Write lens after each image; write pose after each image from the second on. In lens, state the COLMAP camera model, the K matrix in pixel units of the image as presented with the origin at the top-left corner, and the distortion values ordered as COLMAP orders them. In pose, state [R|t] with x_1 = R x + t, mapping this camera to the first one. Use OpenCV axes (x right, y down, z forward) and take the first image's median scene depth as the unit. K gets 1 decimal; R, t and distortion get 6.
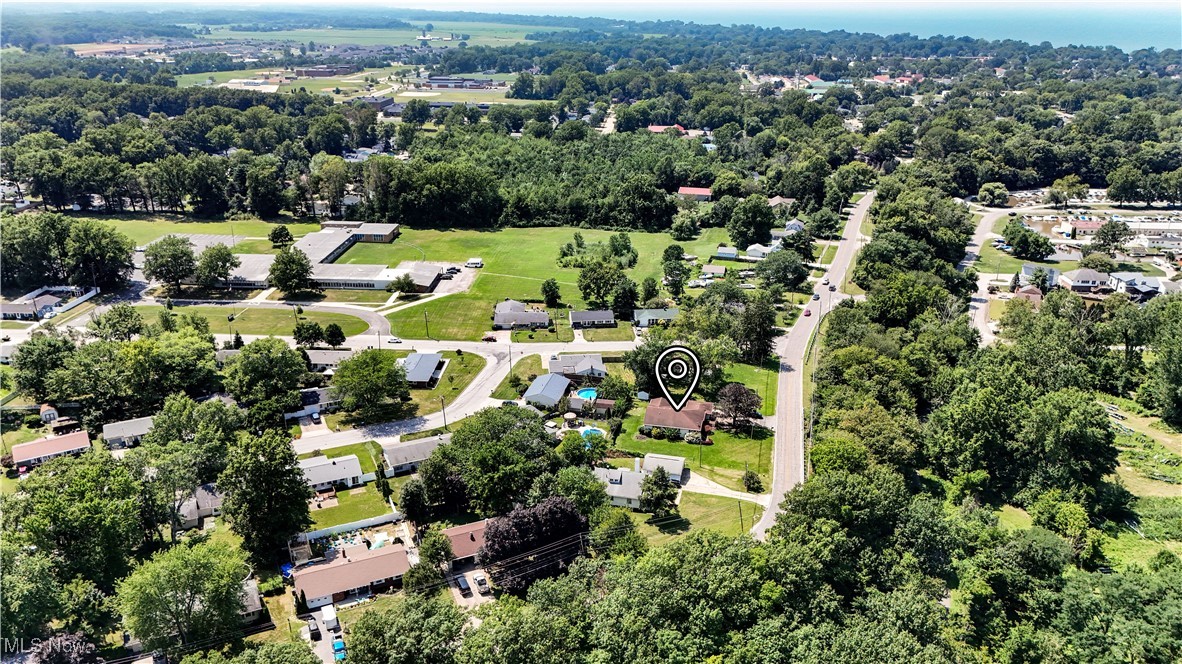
lens RADIAL K [[839.8, 0, 591.2], [0, 839.8, 331.8], [0, 0, 1]] dist [-0.000157, 0.000888]
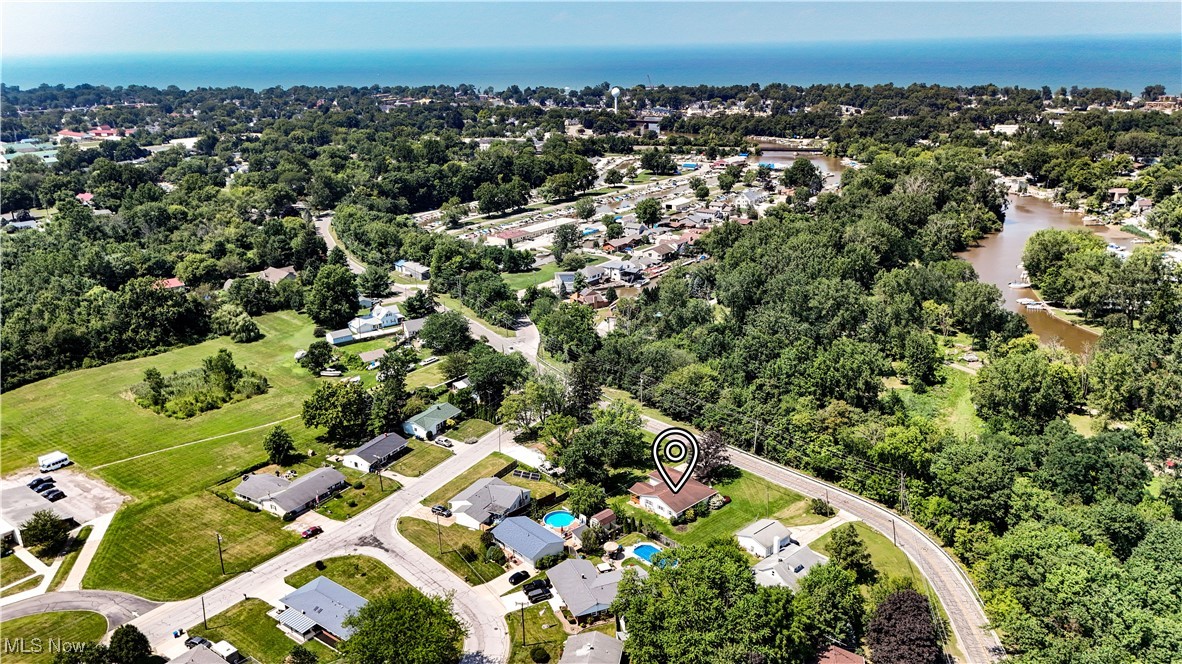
lens RADIAL K [[839.8, 0, 591.1], [0, 839.8, 332.2], [0, 0, 1]] dist [-0.000157, 0.000888]
pose [[0.559858, -0.271807, 0.782739, -0.322068], [0.308319, 0.945168, 0.107685, -0.099079], [-0.769090, 0.181045, 0.612963, 0.245469]]
